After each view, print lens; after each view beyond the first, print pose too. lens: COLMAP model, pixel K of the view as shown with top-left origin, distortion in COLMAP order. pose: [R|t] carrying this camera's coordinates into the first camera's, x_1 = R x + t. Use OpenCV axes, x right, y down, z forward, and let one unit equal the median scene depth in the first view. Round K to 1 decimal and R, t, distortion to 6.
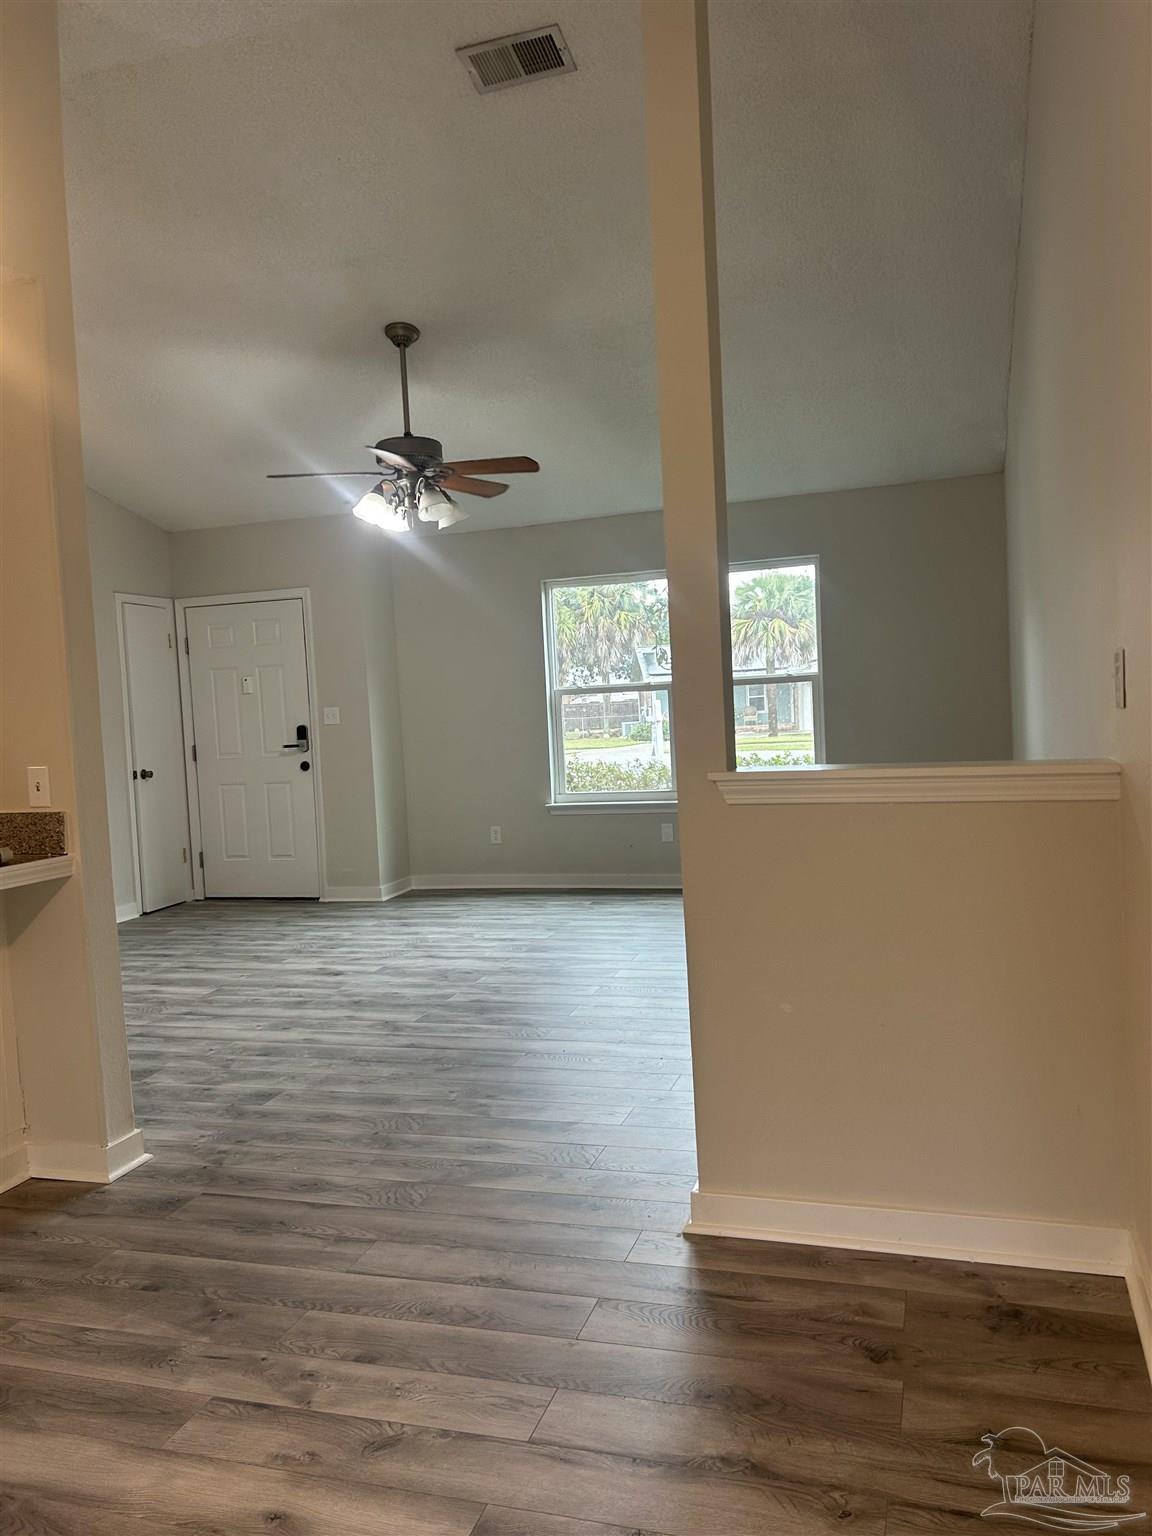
lens RADIAL K [[1167.4, 0, 578.4], [0, 1167.4, 767.0], [0, 0, 1]] dist [-0.008569, -0.010531]
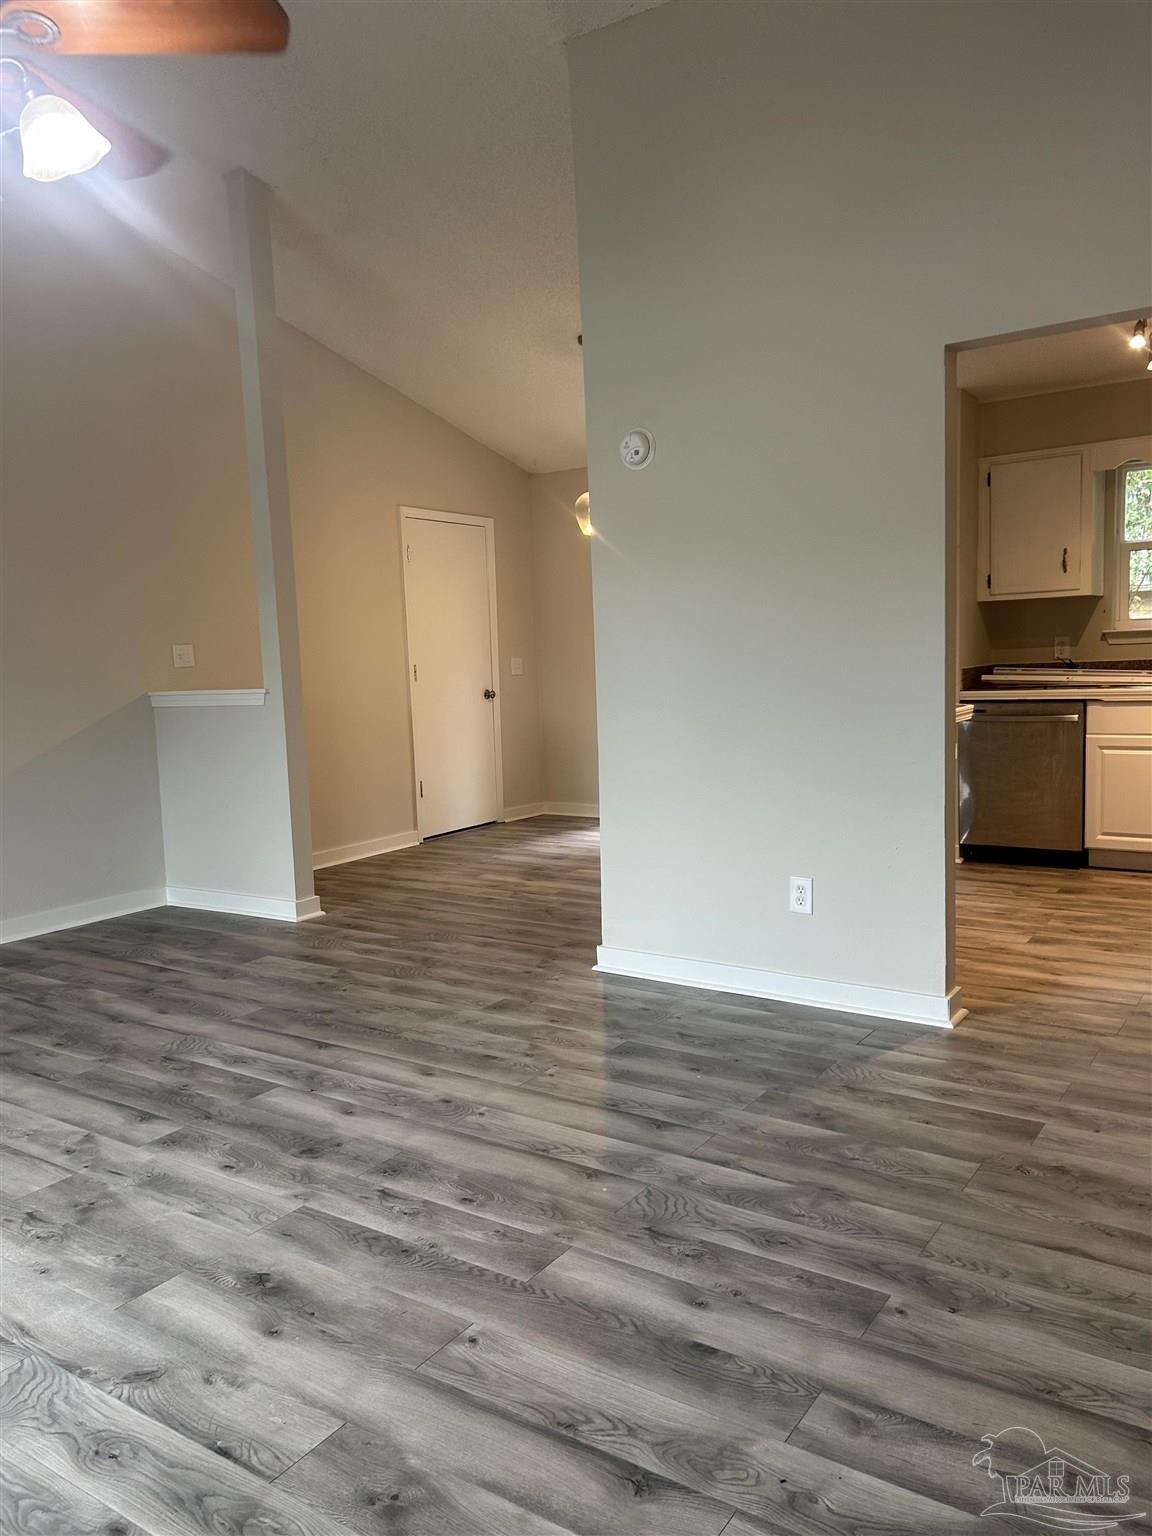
lens RADIAL K [[1167.4, 0, 574.7], [0, 1167.4, 768.4], [0, 0, 1]] dist [-0.008569, -0.010531]
pose [[-0.958042, 0.051474, 0.281969, -0.633584], [0.094404, 0.985521, 0.140844, -0.067289], [-0.270636, 0.161554, -0.949029, 1.925095]]
